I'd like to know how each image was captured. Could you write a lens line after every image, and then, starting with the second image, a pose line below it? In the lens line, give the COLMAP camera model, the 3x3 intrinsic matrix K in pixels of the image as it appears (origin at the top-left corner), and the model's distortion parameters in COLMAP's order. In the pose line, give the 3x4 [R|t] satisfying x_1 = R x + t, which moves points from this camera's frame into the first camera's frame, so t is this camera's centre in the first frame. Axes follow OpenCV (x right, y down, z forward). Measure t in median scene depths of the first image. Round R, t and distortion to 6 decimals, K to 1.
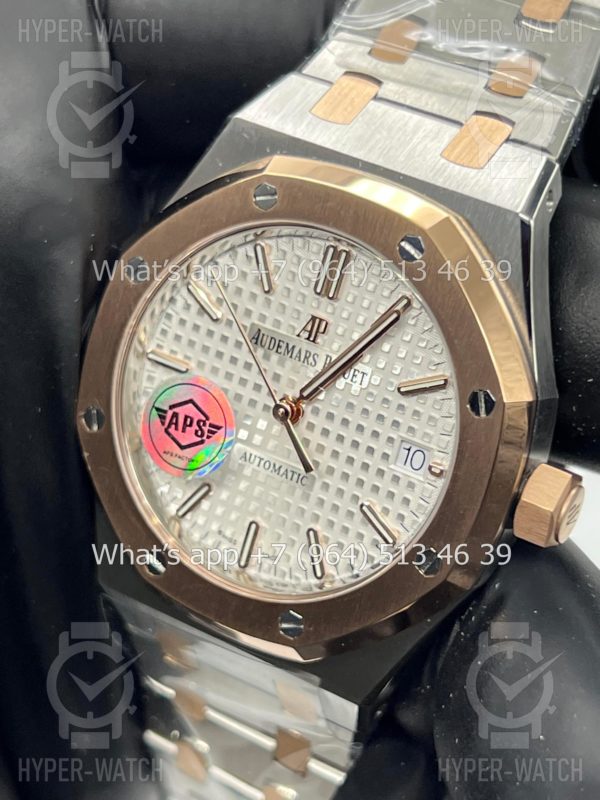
lens RADIAL K [[1867.2, 0, 300.9], [0, 1867.2, 423.5], [0, 0, 1]] dist [0.298761, -0.029295]
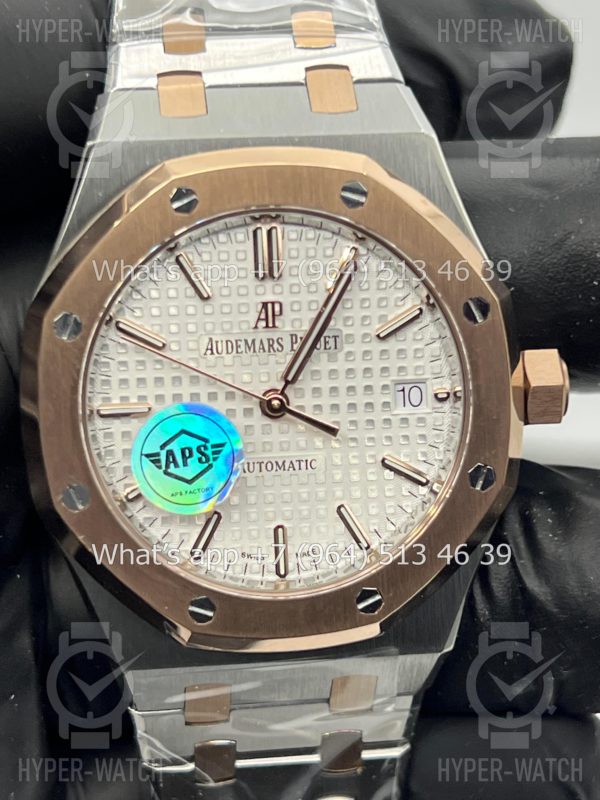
lens RADIAL K [[1867.2, 0, 300.9], [0, 1867.2, 423.5], [0, 0, 1]] dist [0.298761, -0.029295]
pose [[0.798069, -0.352937, 0.488386, -0.472250], [0.393050, 0.919253, 0.022027, -0.013020], [-0.456725, 0.174381, 0.872350, 0.146770]]
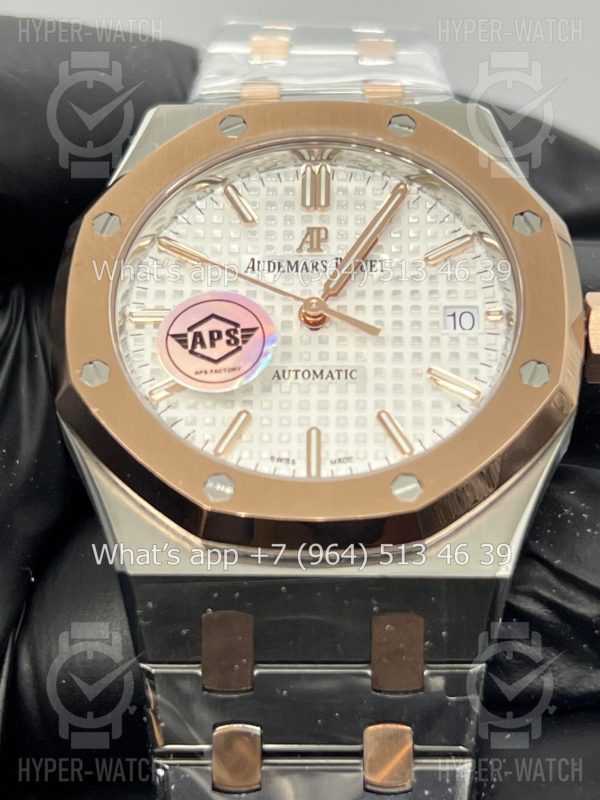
lens RADIAL K [[1867.2, 0, 300.9], [0, 1867.2, 423.5], [0, 0, 1]] dist [0.298761, -0.029295]
pose [[0.870926, -0.047077, 0.489153, -0.464901], [0.336502, 0.782547, -0.523820, 0.514963], [-0.358126, 0.620810, 0.697382, 0.390276]]
